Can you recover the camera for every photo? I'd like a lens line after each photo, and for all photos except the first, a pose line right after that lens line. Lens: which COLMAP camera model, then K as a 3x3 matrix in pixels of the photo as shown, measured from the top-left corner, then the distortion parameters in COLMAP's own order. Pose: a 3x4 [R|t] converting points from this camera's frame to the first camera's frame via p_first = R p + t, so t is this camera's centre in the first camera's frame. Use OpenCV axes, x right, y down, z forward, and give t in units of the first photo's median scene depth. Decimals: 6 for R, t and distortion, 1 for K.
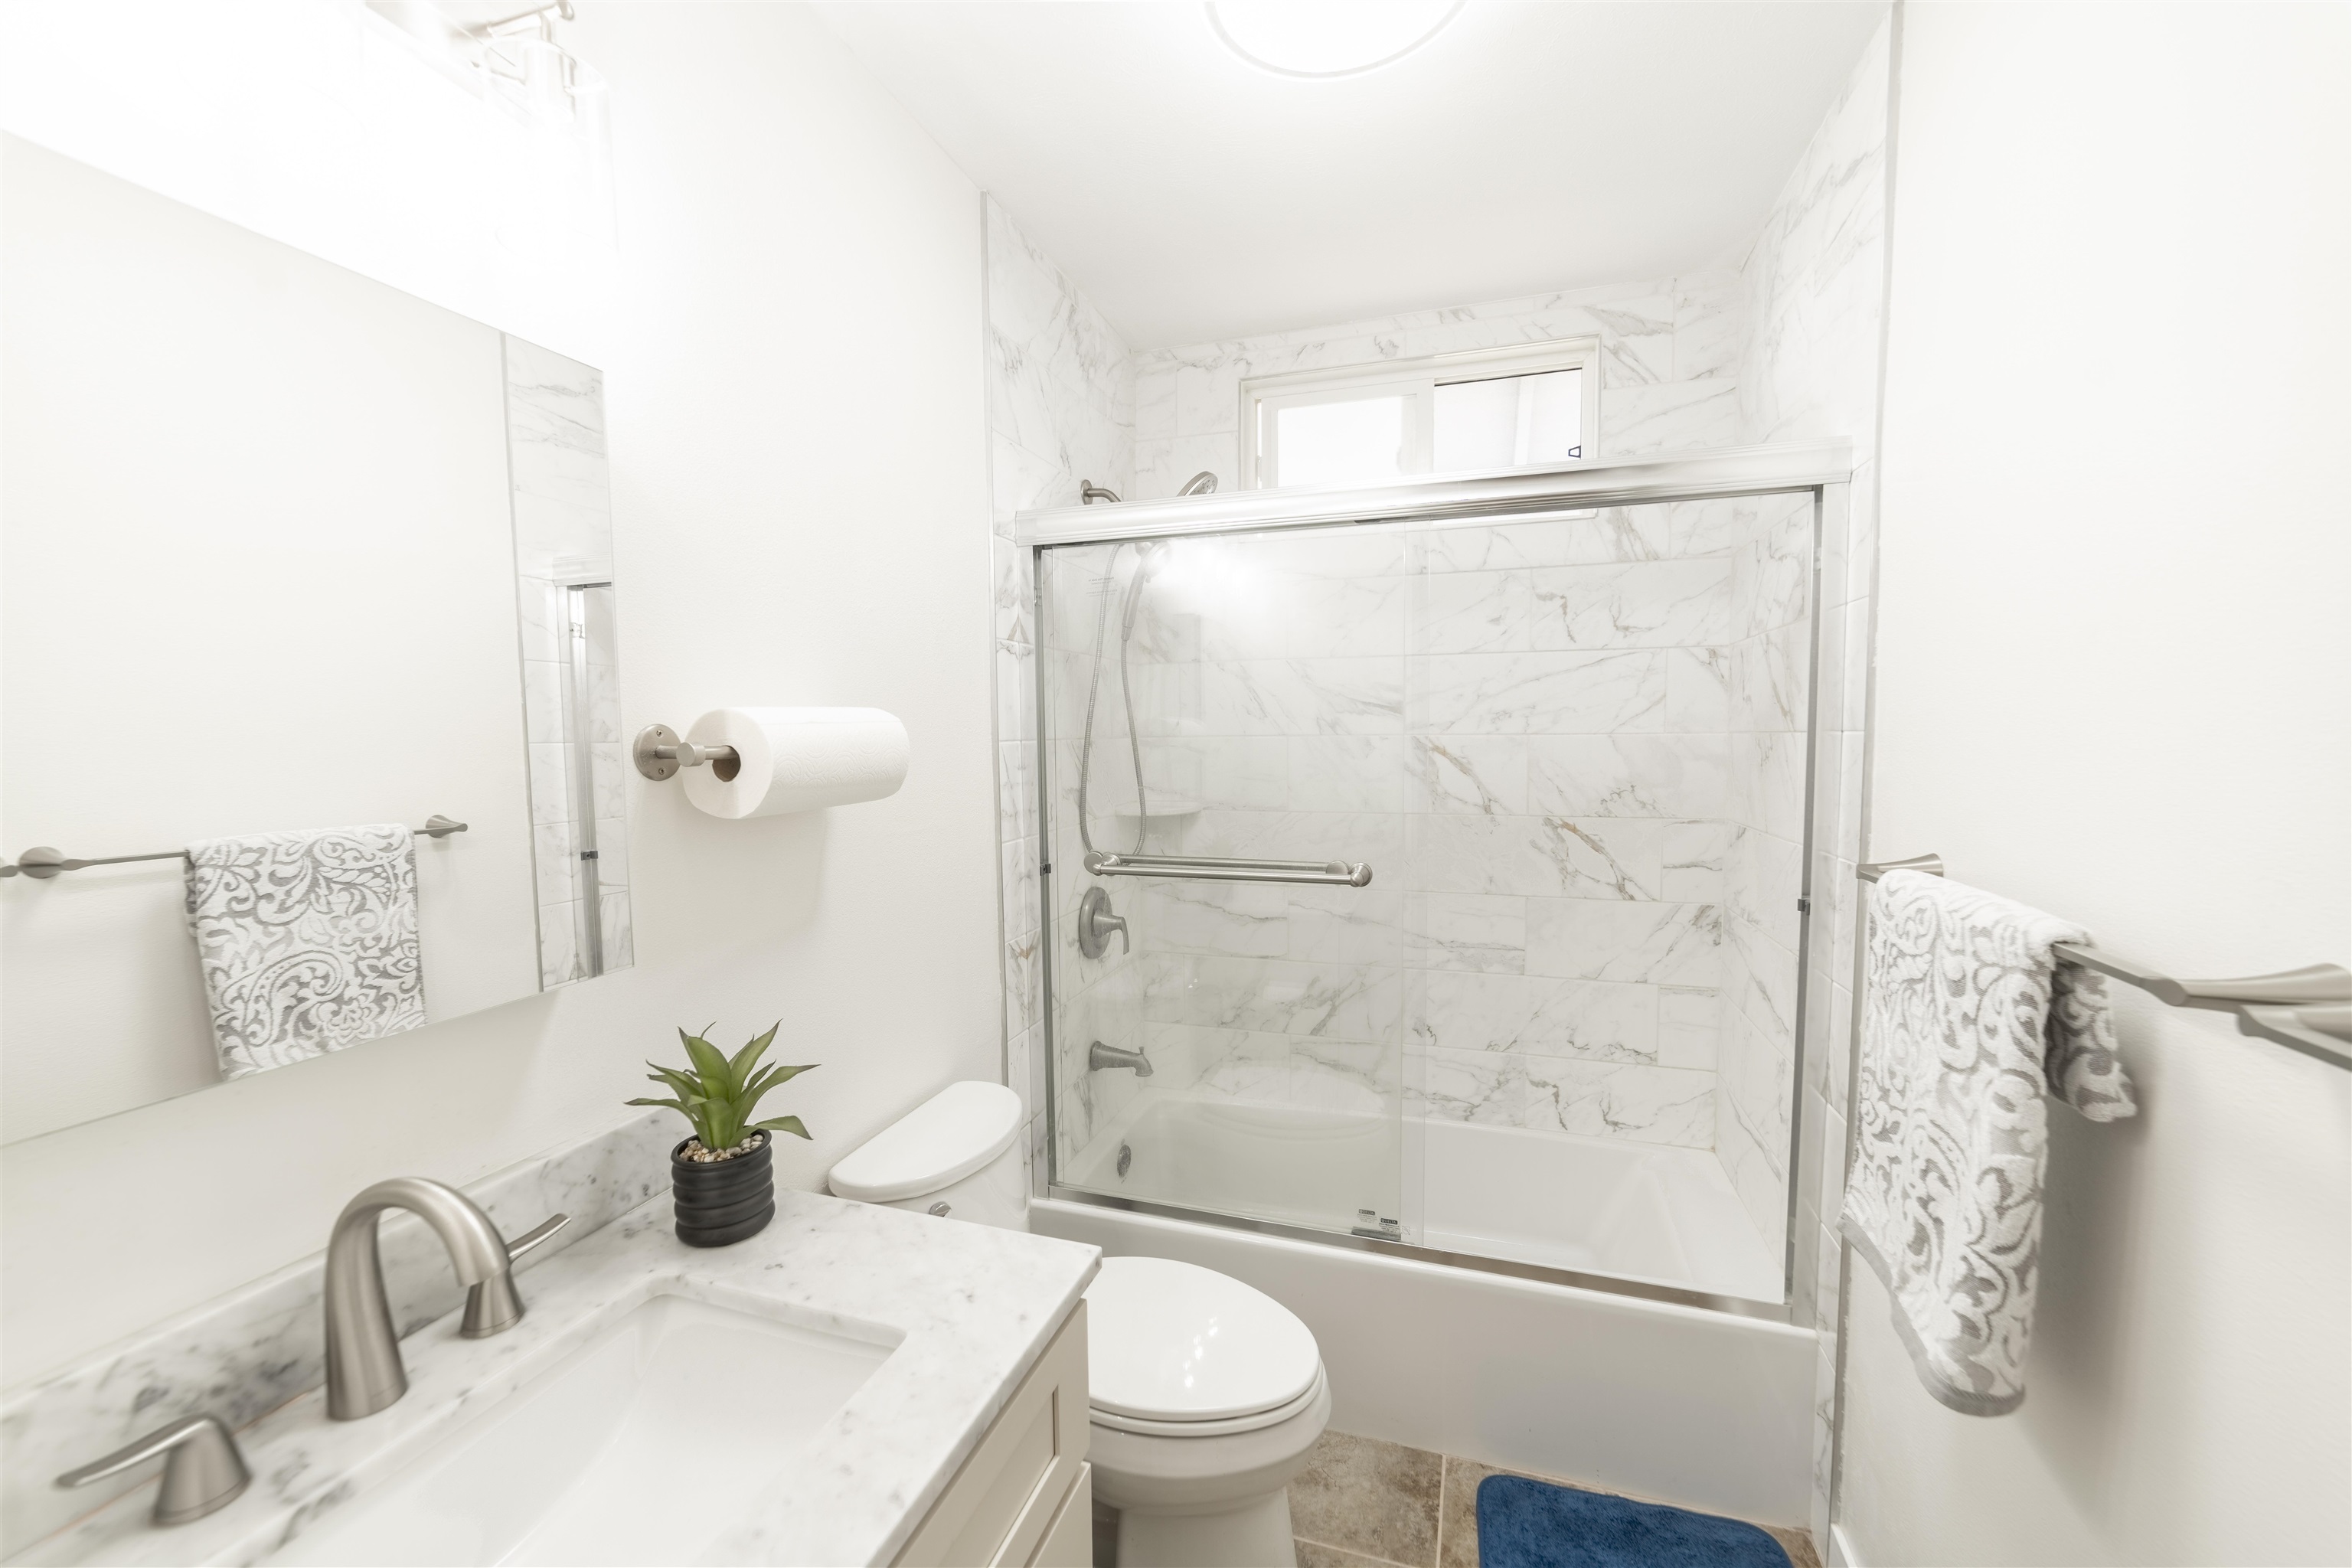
lens RADIAL K [[929.3, 0, 1172.2], [0, 929.3, 790.4], [0, 0, 1]] dist [-0.015122, 0.003899]
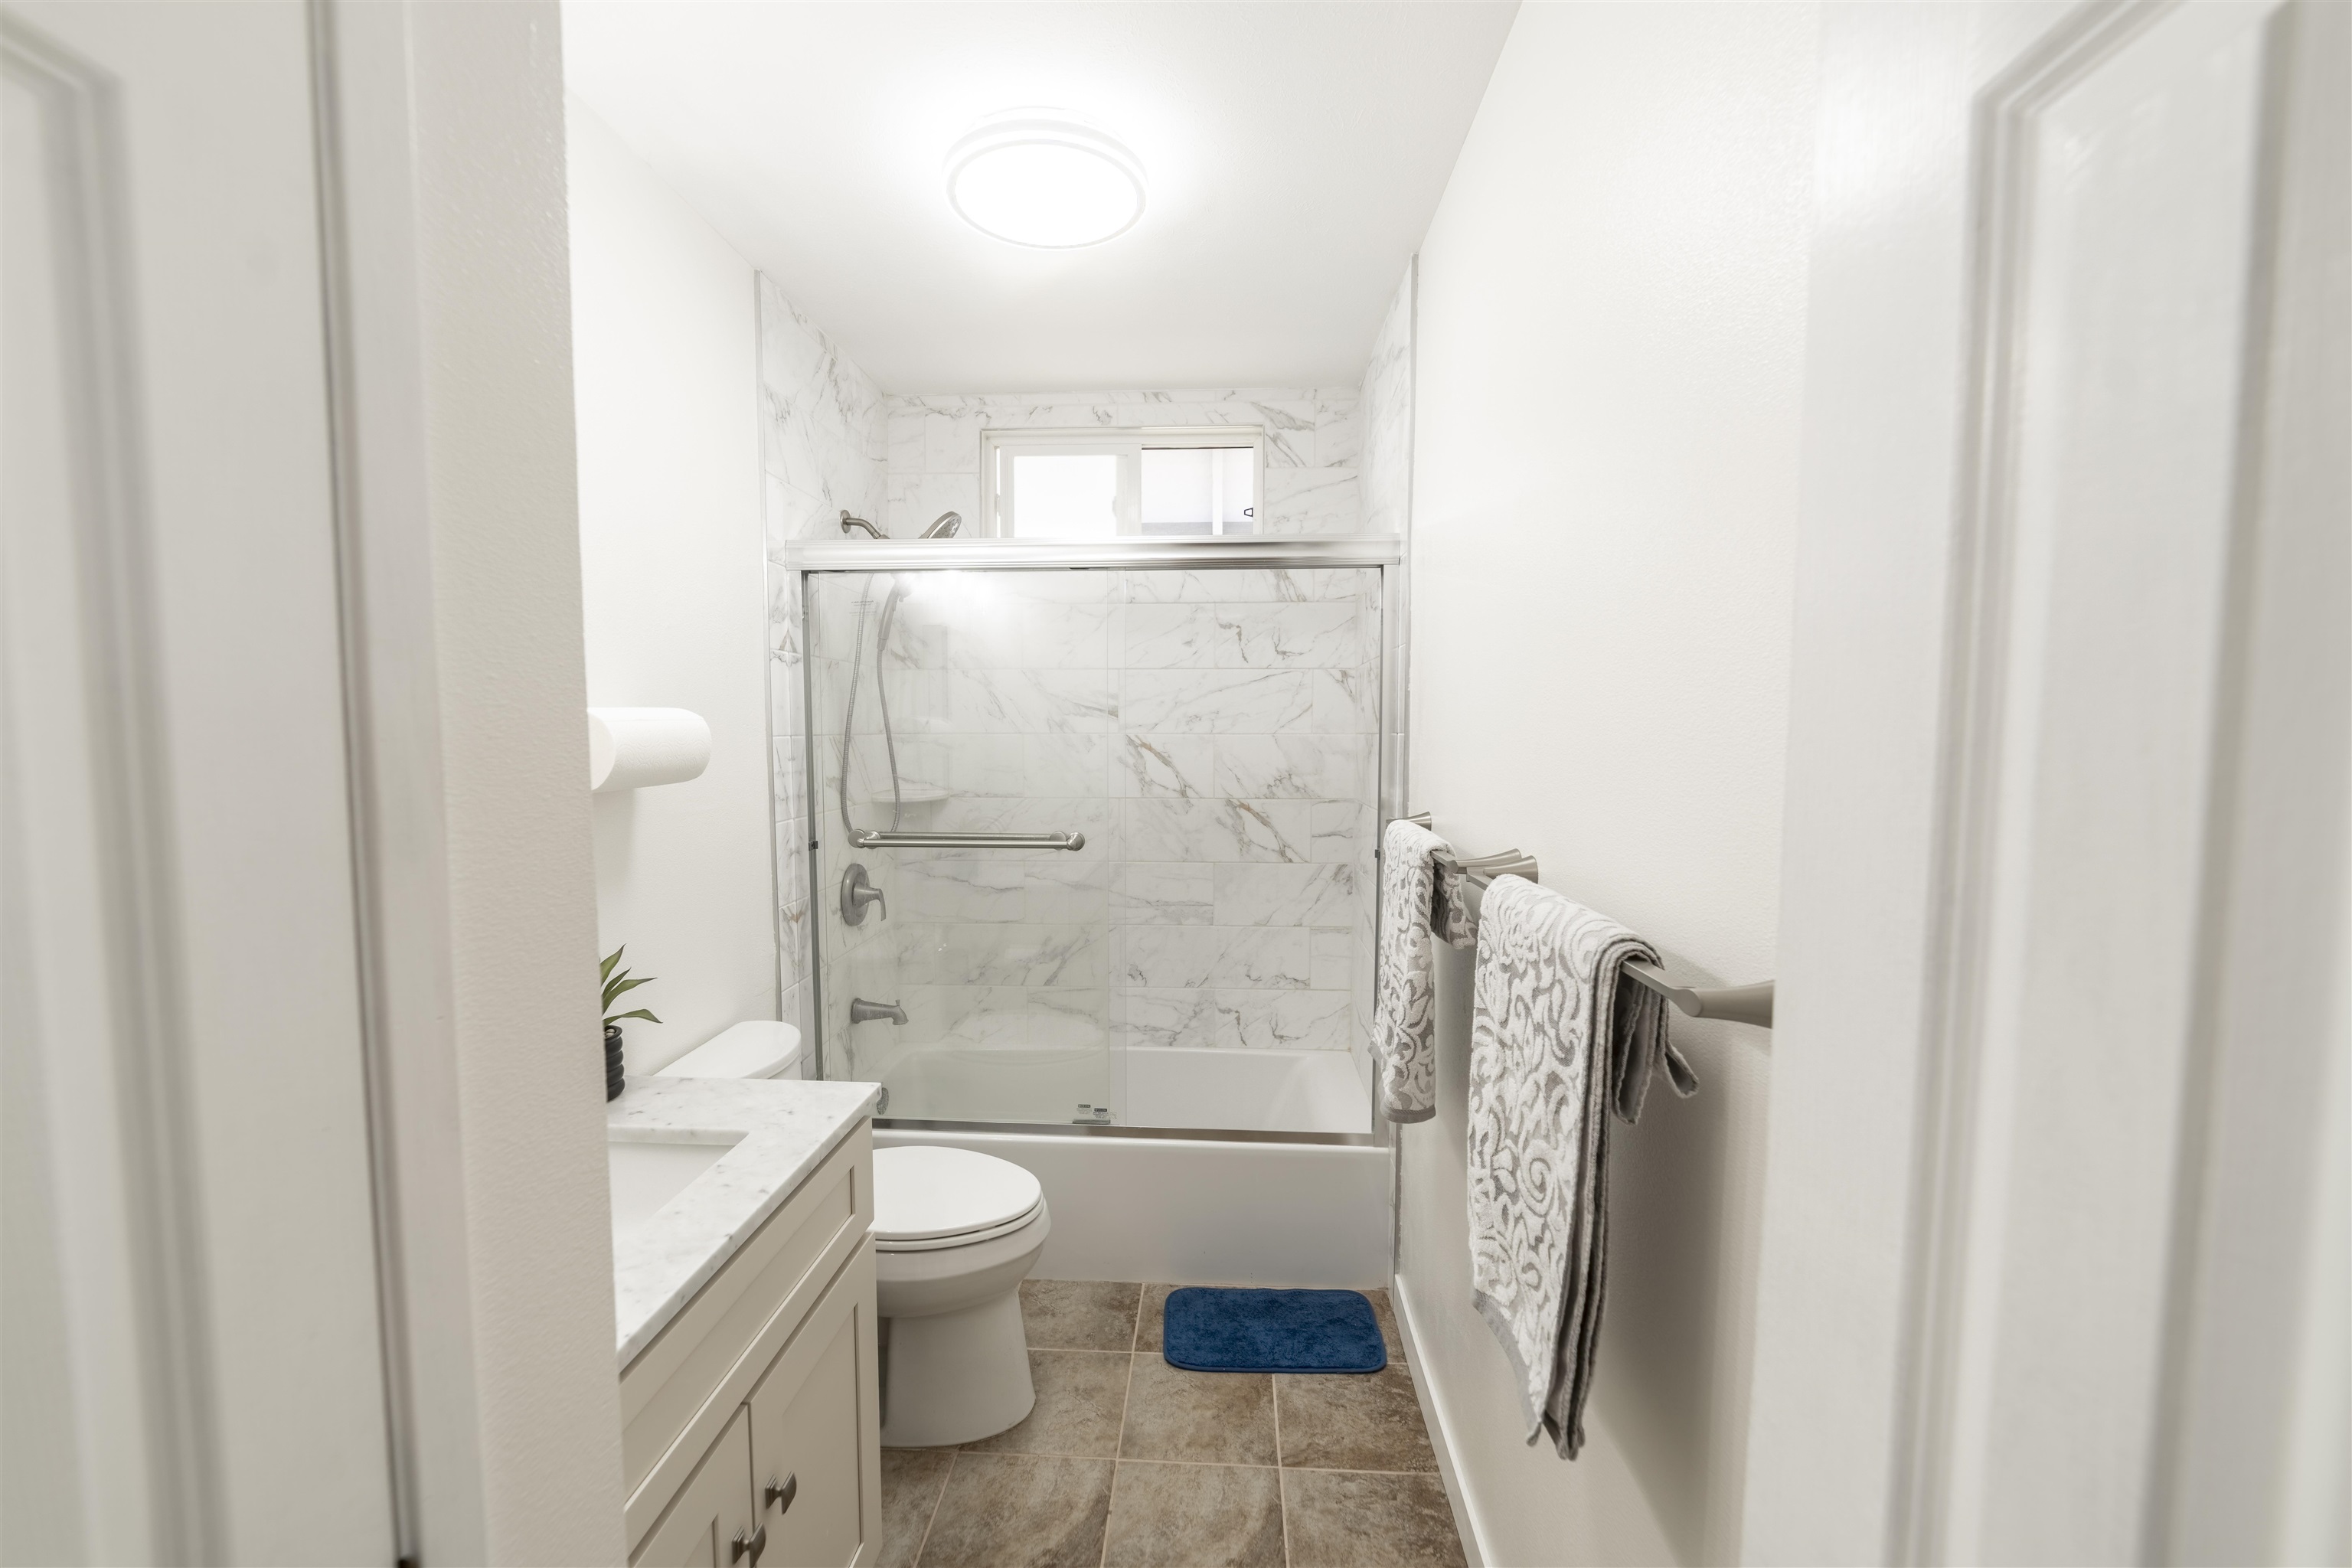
lens RADIAL K [[929.3, 0, 1166.9], [0, 929.3, 788.5], [0, 0, 1]] dist [-0.015122, 0.003899]
pose [[0.965982, -0.006788, 0.258520, -0.007145], [0.006854, 0.999976, 0.000645, 0.014608], [-0.258519, 0.001149, 0.966006, -0.242971]]
